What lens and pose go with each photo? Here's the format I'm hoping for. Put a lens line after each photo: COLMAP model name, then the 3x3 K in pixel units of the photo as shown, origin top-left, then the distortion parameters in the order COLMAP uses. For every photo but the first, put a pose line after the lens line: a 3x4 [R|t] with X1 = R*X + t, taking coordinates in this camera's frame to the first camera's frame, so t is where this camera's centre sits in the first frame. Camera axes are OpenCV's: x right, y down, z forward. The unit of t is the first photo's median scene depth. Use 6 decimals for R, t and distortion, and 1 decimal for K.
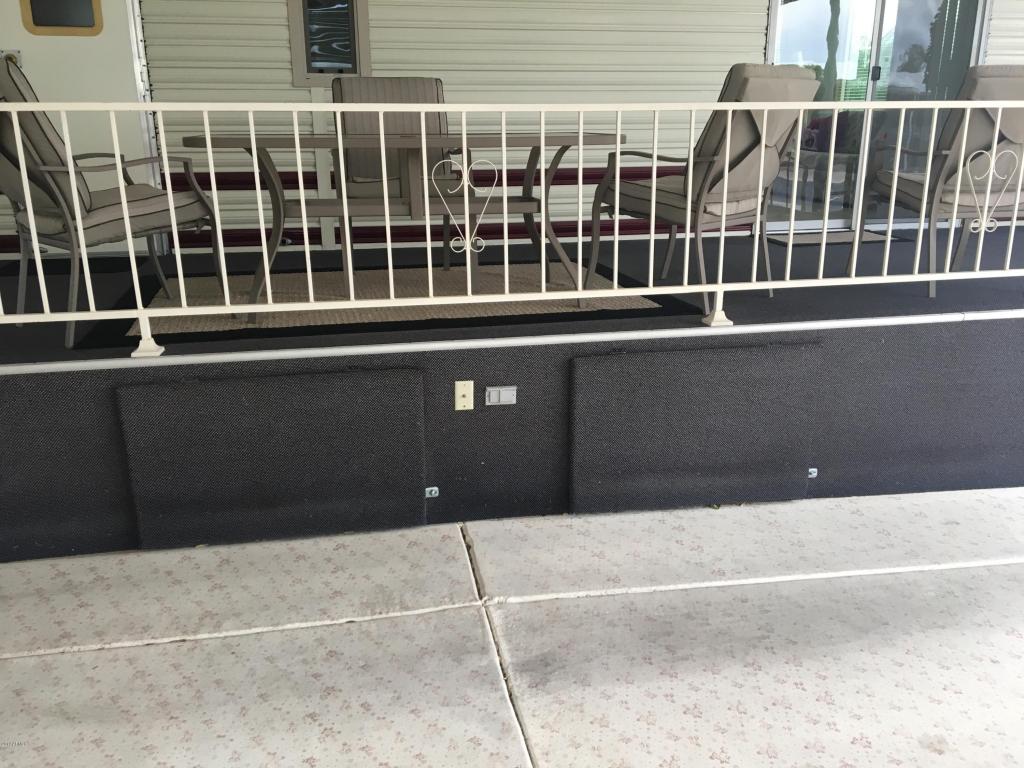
lens RADIAL K [[858.7, 0, 511.7], [0, 858.7, 385.2], [0, 0, 1]] dist [0.080163, -0.105252]
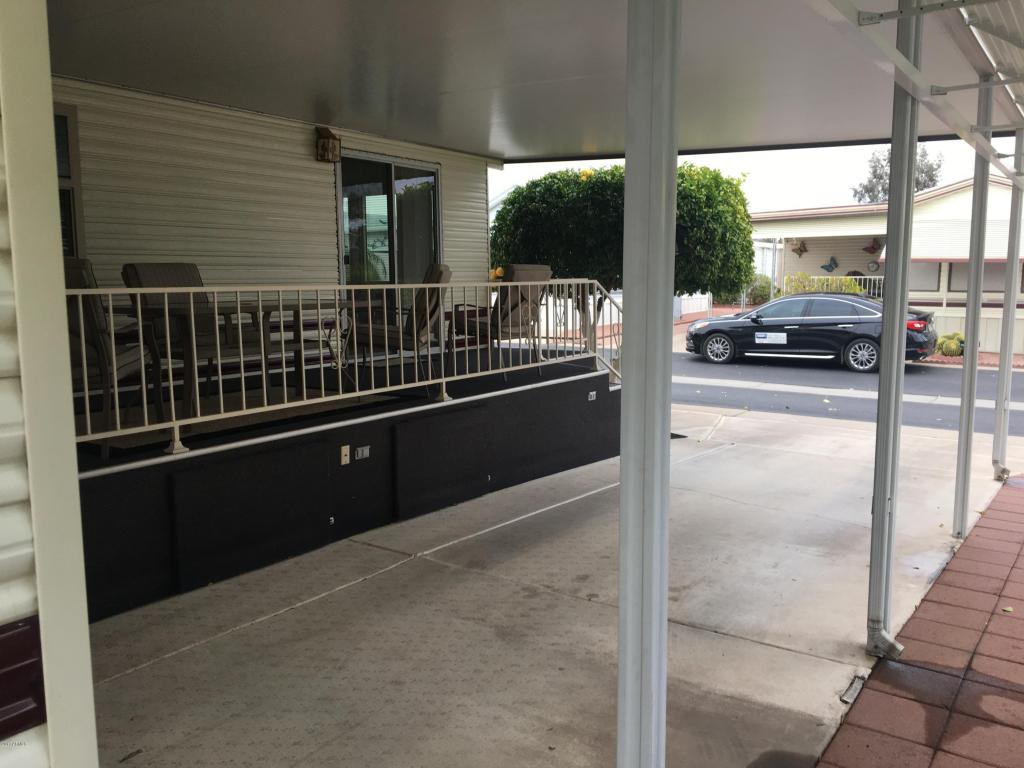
lens RADIAL K [[858.7, 0, 514.1], [0, 858.7, 387.2], [0, 0, 1]] dist [0.080163, -0.105252]
pose [[0.724162, -0.090488, 0.683668, -0.938840], [0.207702, 0.973941, -0.091098, 0.103199], [-0.657609, 0.207969, 0.724085, -0.428986]]
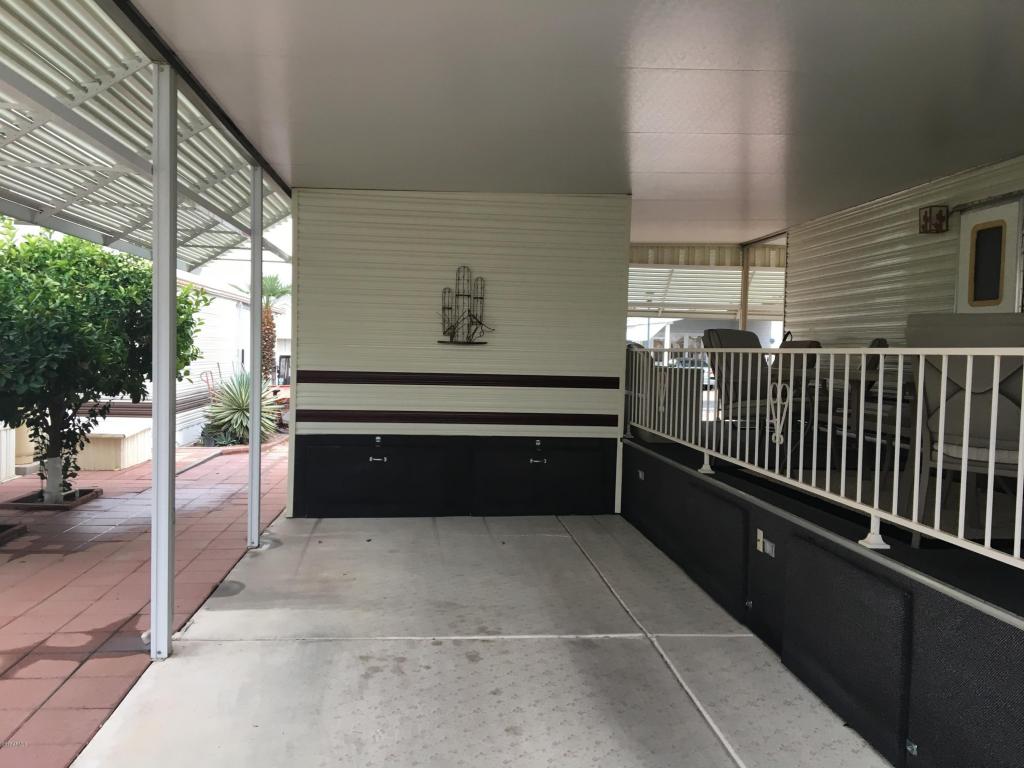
lens RADIAL K [[858.7, 0, 511.5], [0, 858.7, 382.0], [0, 0, 1]] dist [0.080163, -0.105252]
pose [[-0.101676, 0.039679, -0.994026, 1.427735], [-0.317898, 0.945518, 0.070260, -0.209882], [0.942657, 0.323143, -0.083522, 0.648157]]
